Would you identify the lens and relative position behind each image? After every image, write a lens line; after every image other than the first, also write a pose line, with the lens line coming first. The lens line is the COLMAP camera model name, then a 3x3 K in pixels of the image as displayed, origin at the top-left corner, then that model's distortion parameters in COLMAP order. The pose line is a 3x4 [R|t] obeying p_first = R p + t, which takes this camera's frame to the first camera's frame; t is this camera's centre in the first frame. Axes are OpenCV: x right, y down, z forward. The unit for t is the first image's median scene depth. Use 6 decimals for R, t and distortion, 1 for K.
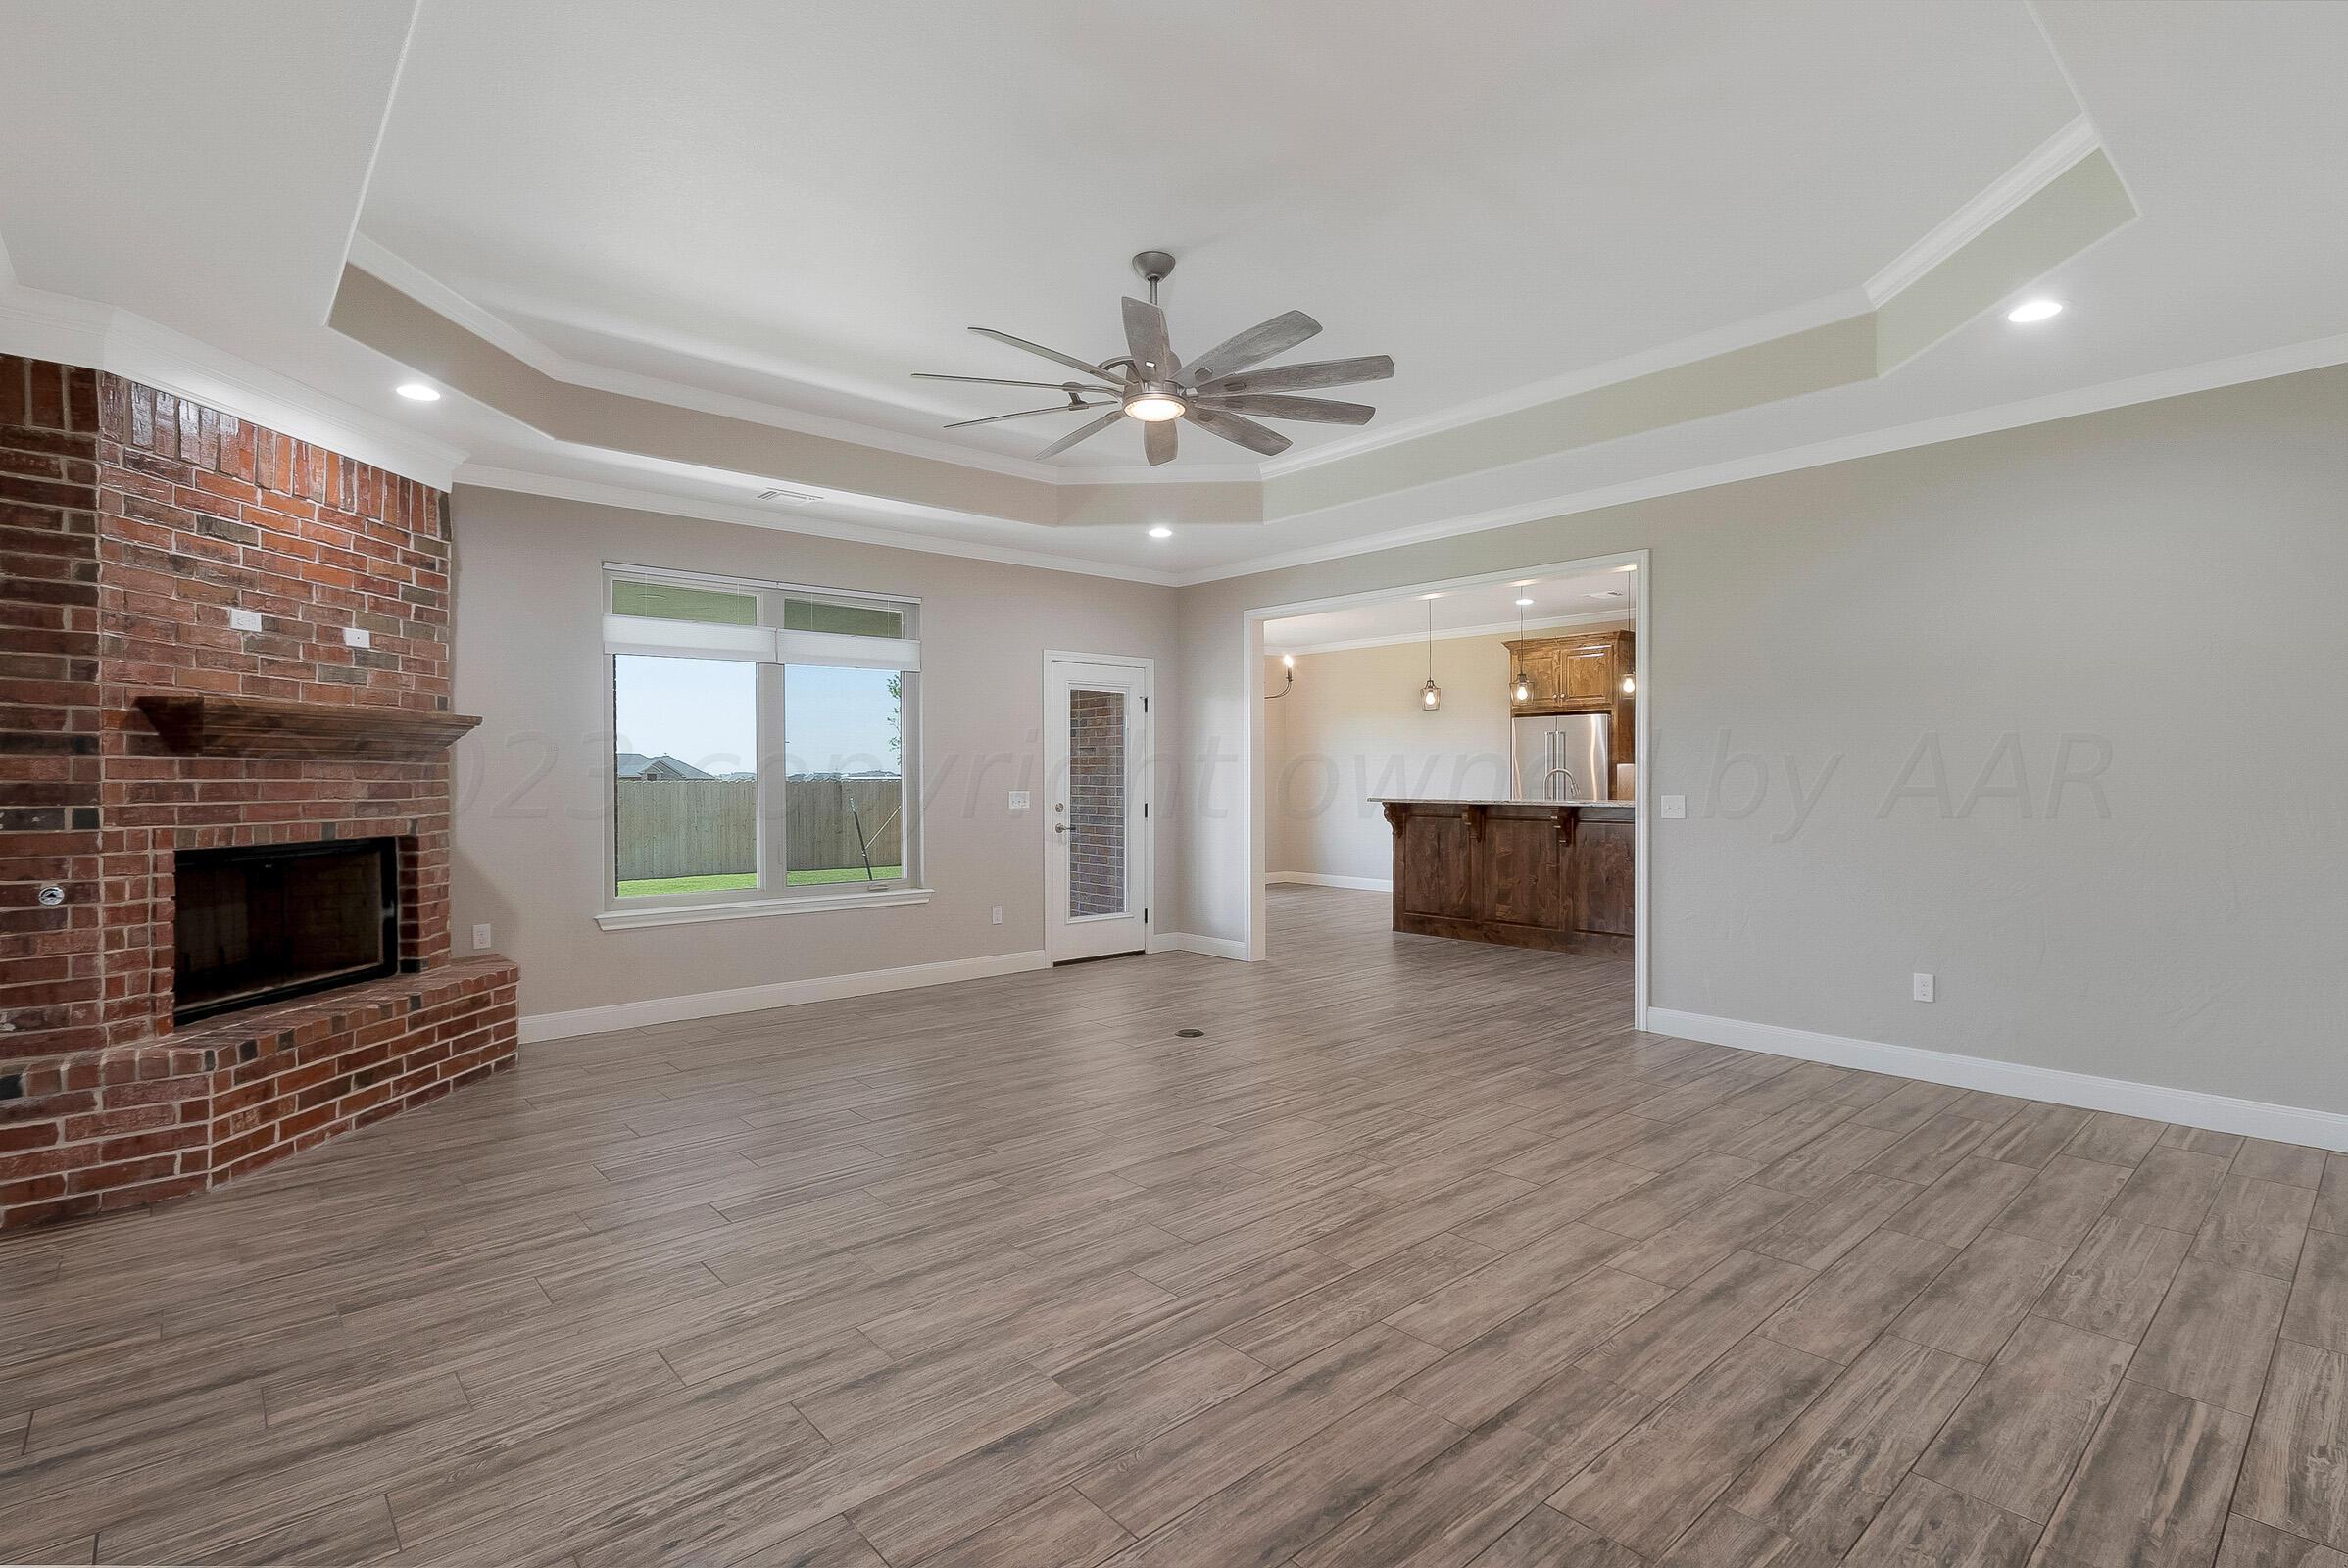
lens RADIAL K [[1114.0, 0, 1201.9], [0, 1114.0, 780.1], [0, 0, 1]] dist [0.001493, 0.000173]
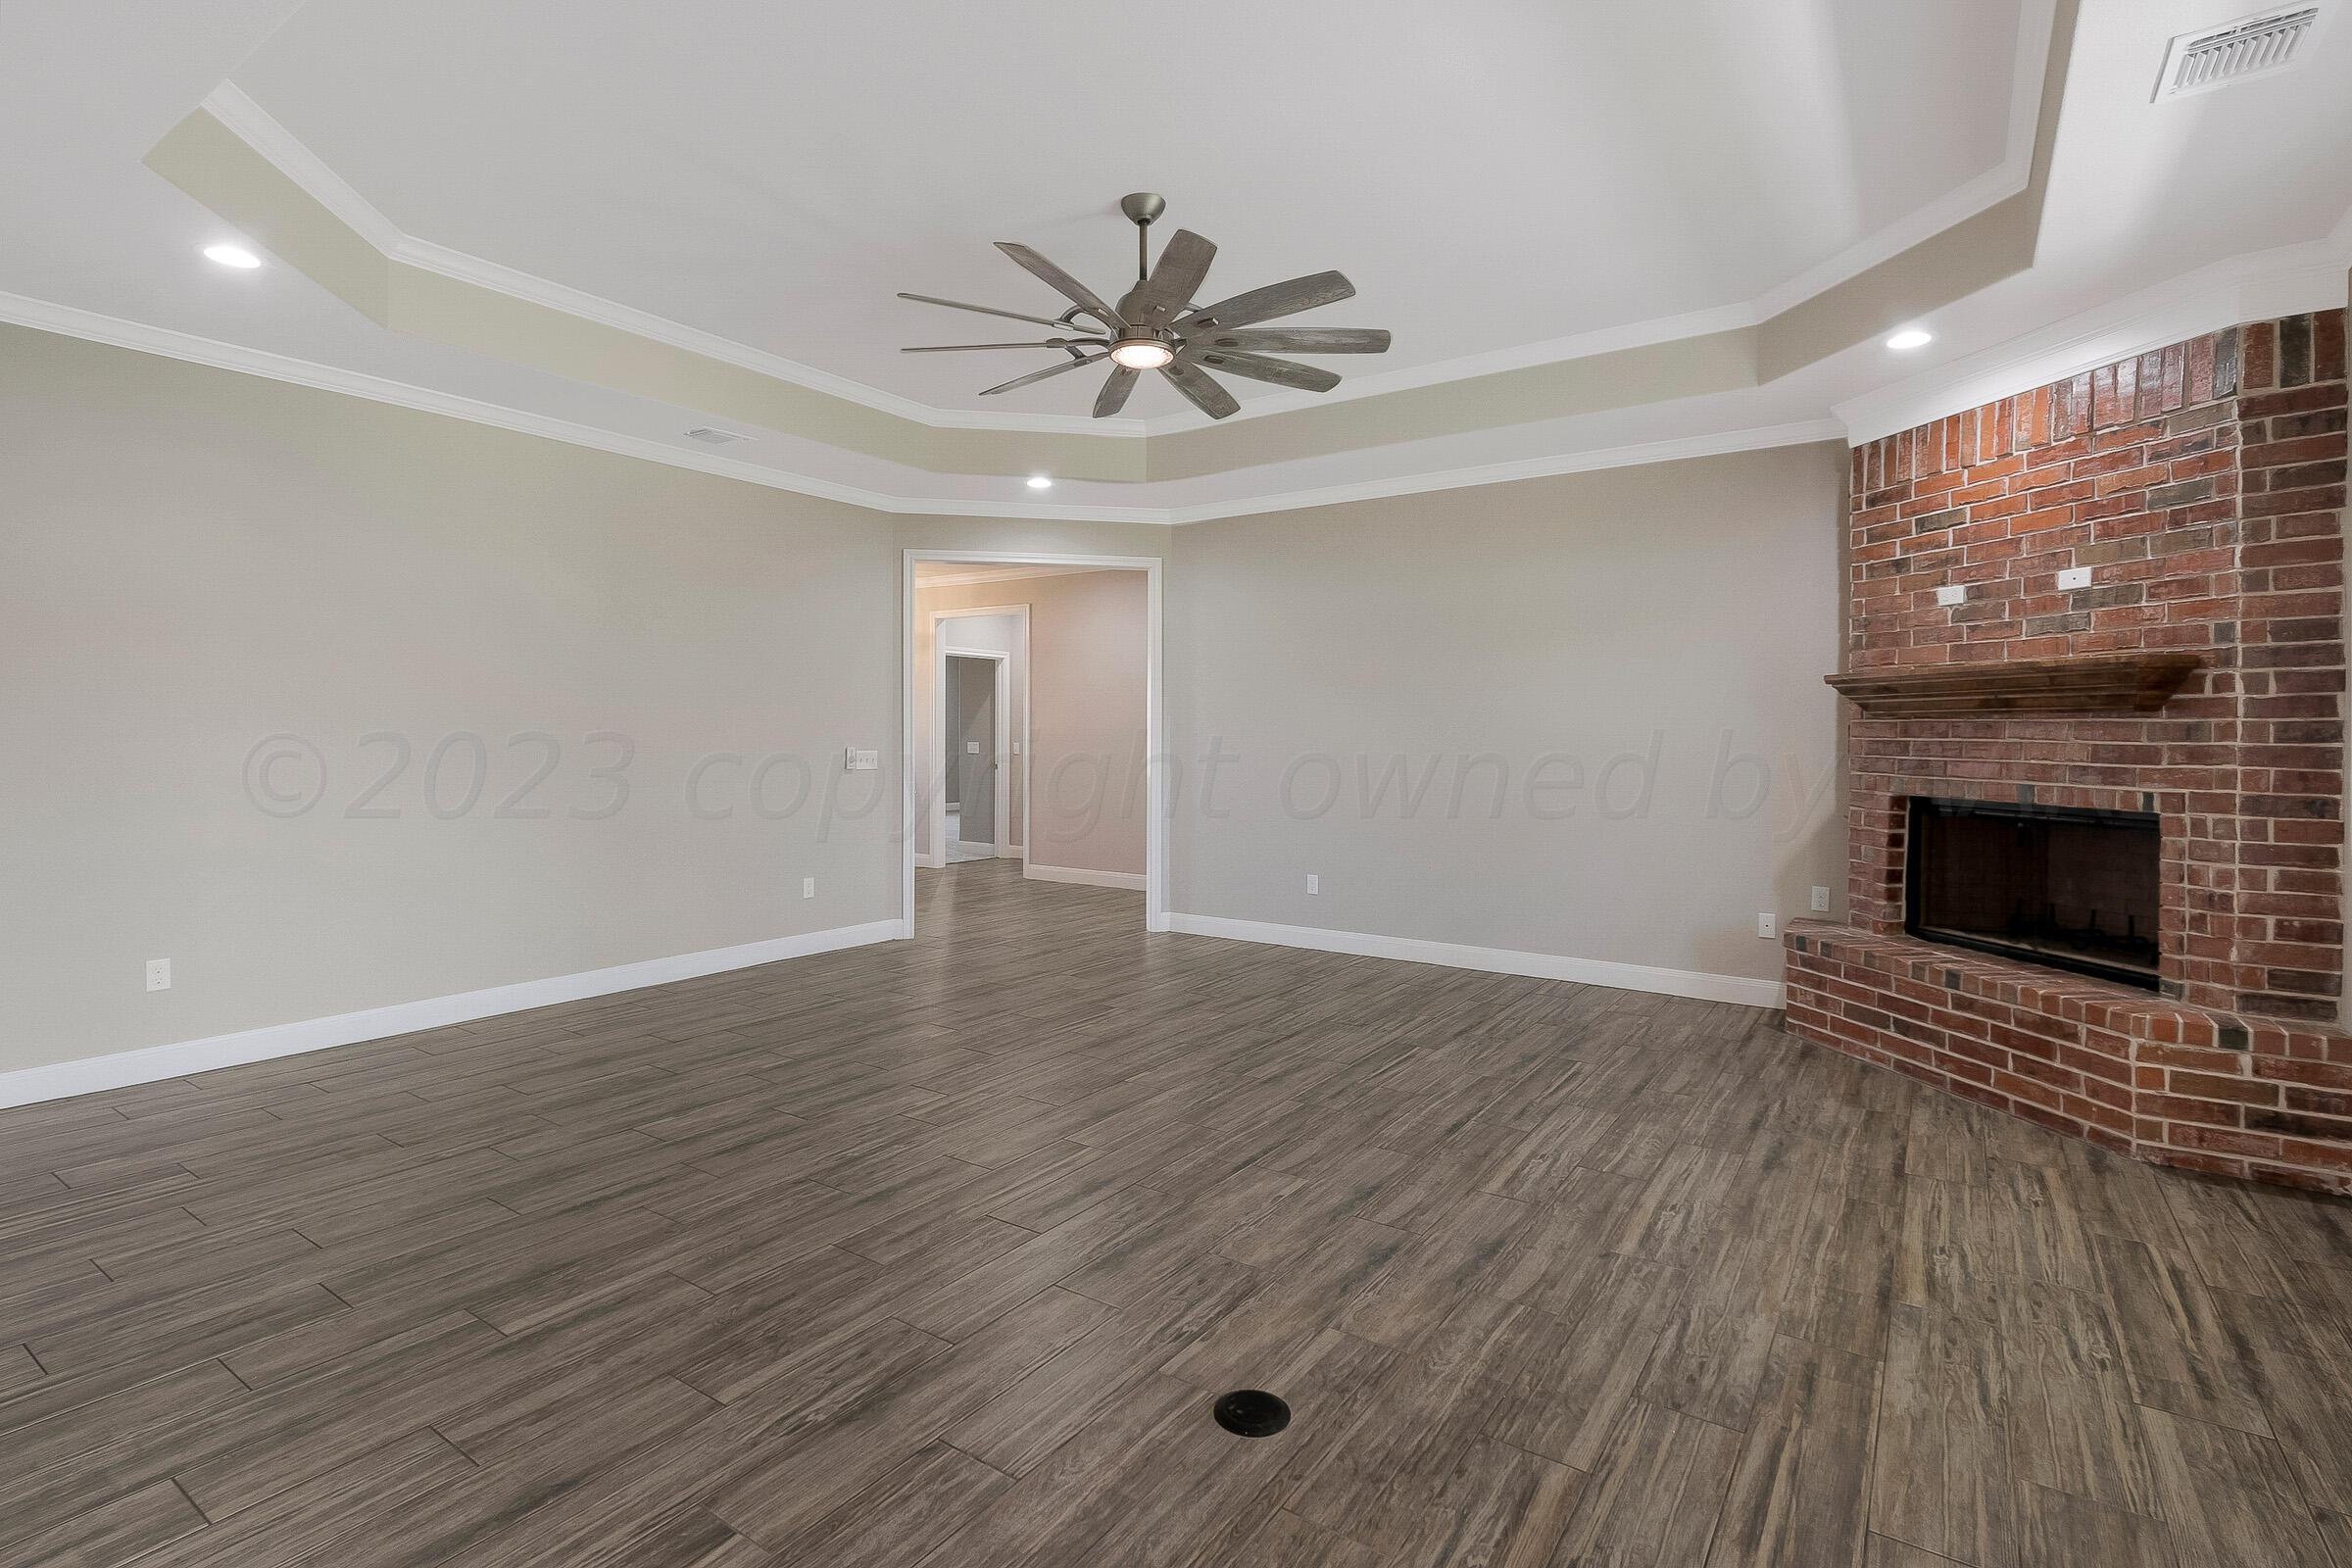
lens RADIAL K [[1115.9, 0, 1180.9], [0, 1115.9, 738.0], [0, 0, 1]] dist [0.001493, 0.000173]
pose [[-0.975923, 0.000225, -0.218117, 0.146700], [-0.001898, 0.999953, 0.009522, -0.011271], [0.218109, 0.009706, -0.975876, 2.093184]]
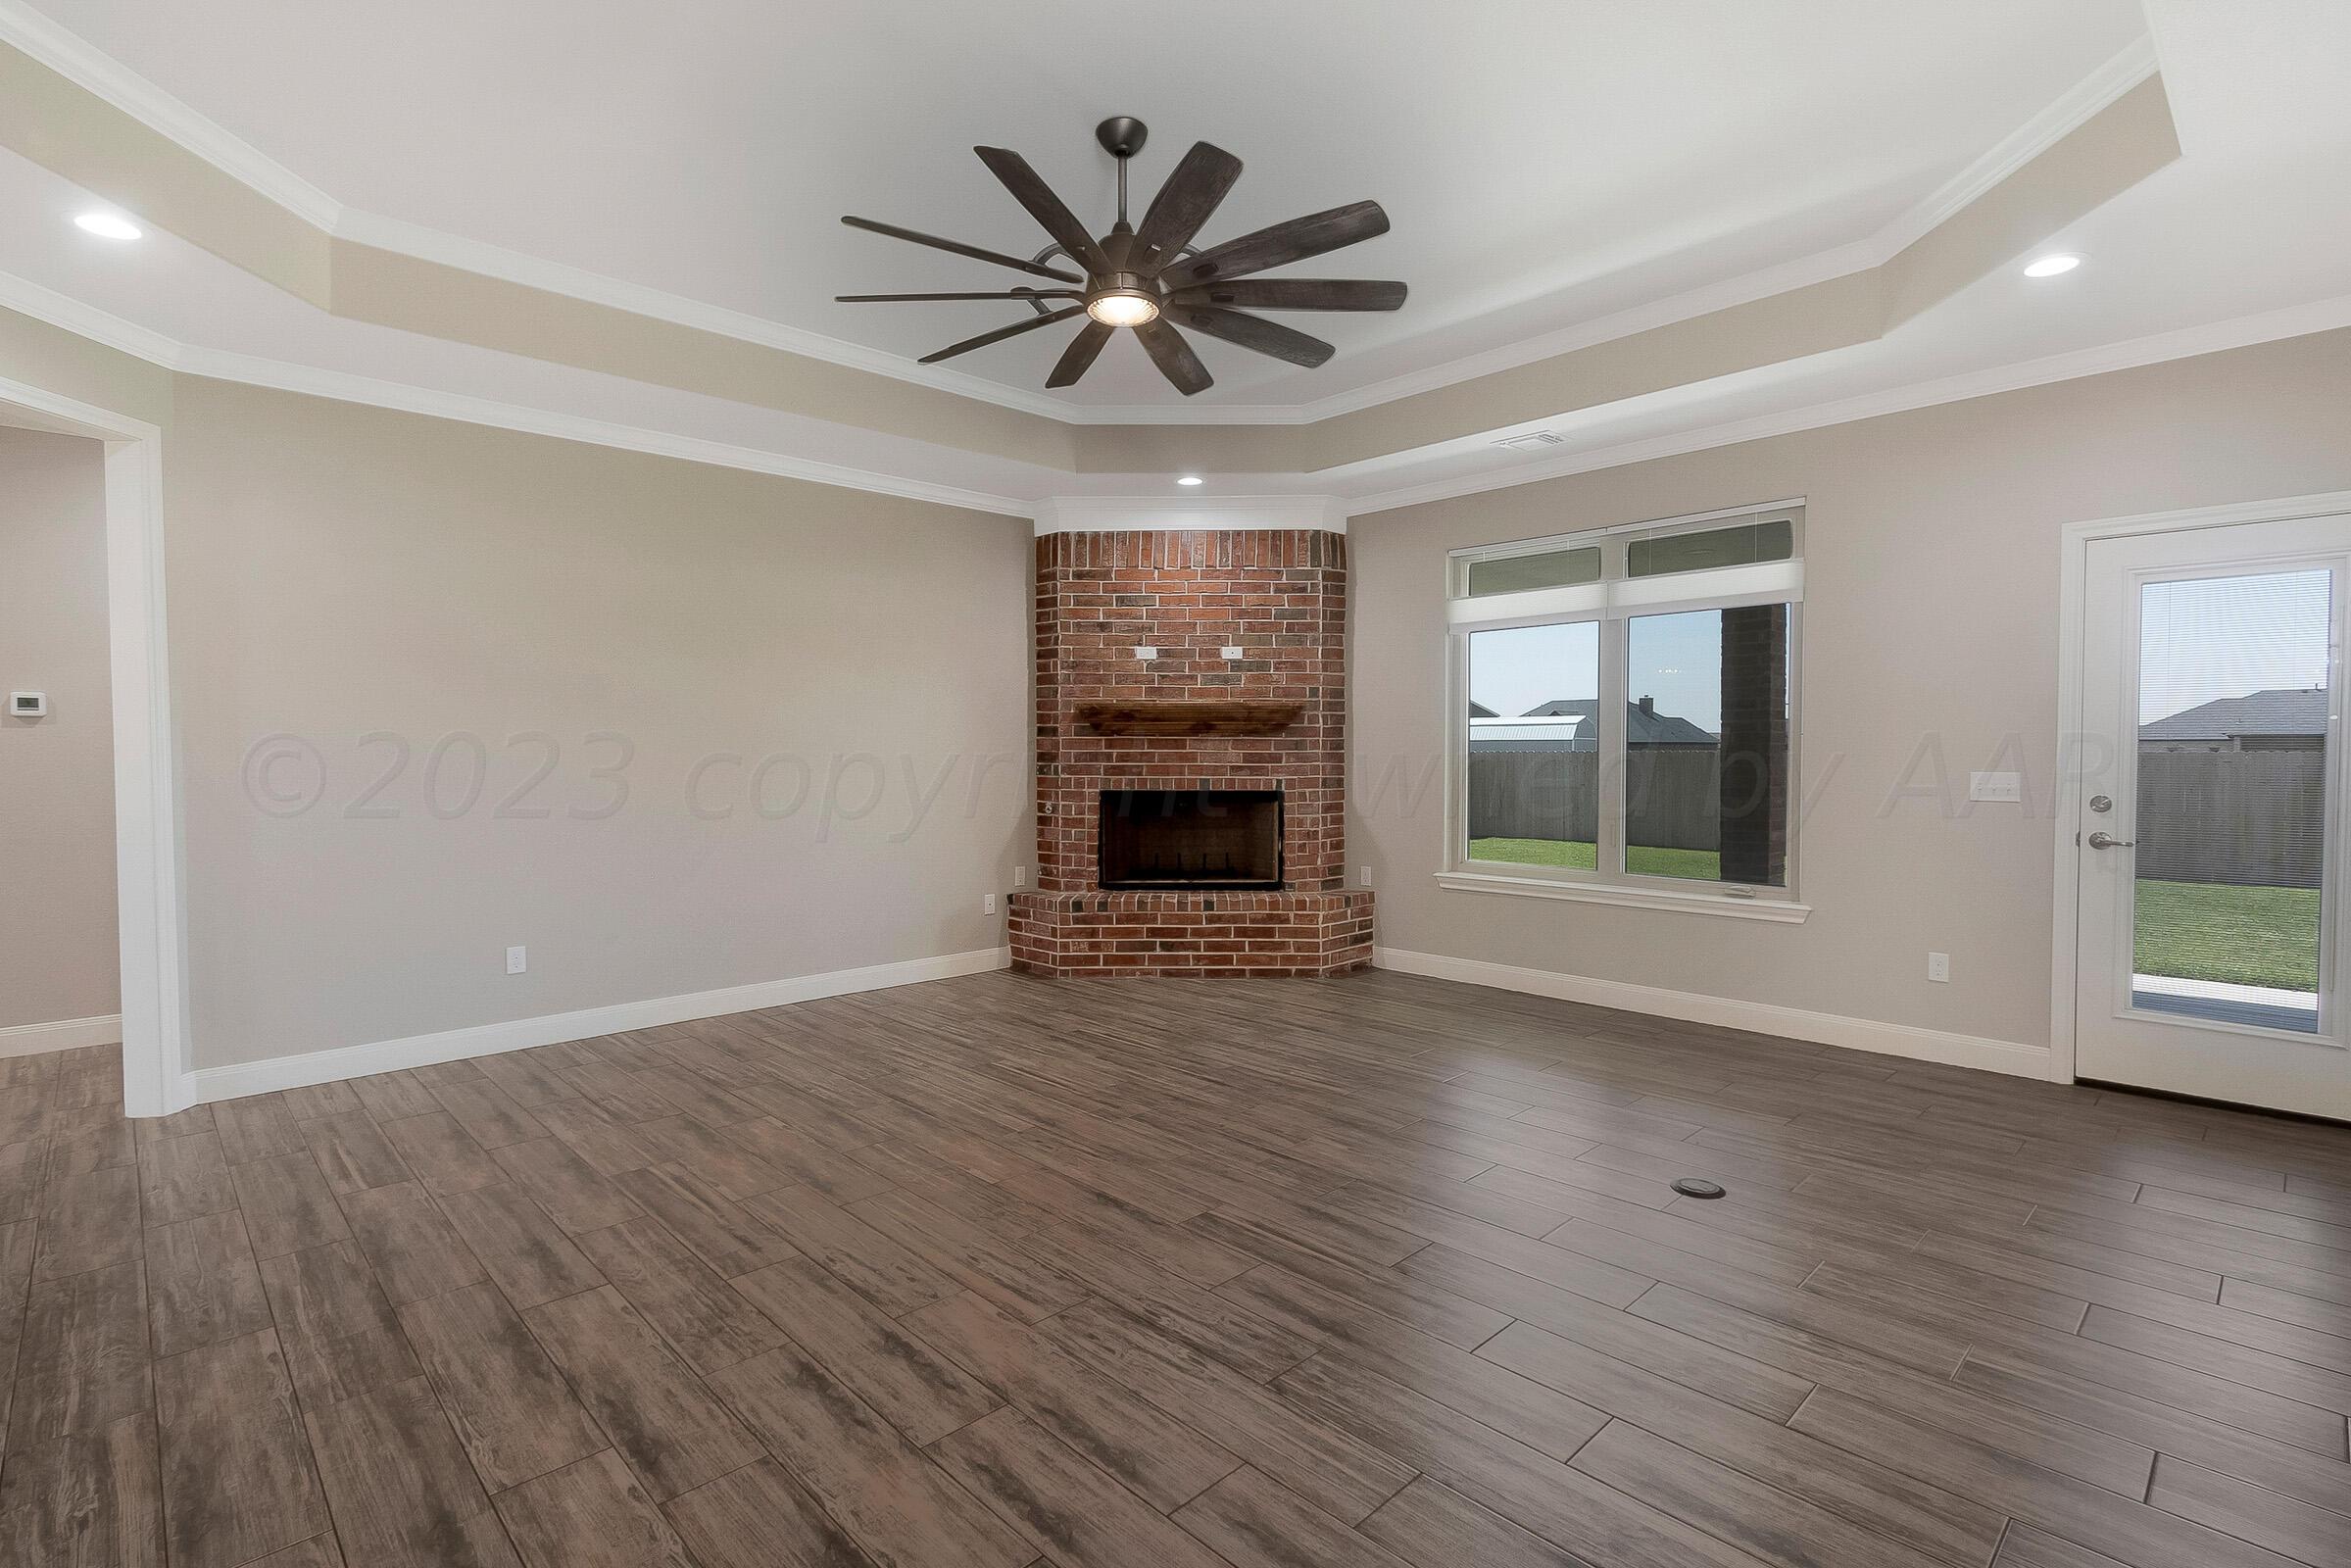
lens RADIAL K [[1115.4, 0, 1166.7], [0, 1115.4, 779.8], [0, 0, 1]] dist [0.001493, 0.000173]
pose [[0.021770, 0.030486, -0.999298, 0.861704], [-0.002205, 0.999534, 0.030445, -0.007177], [0.999761, 0.001541, 0.021827, 1.084439]]
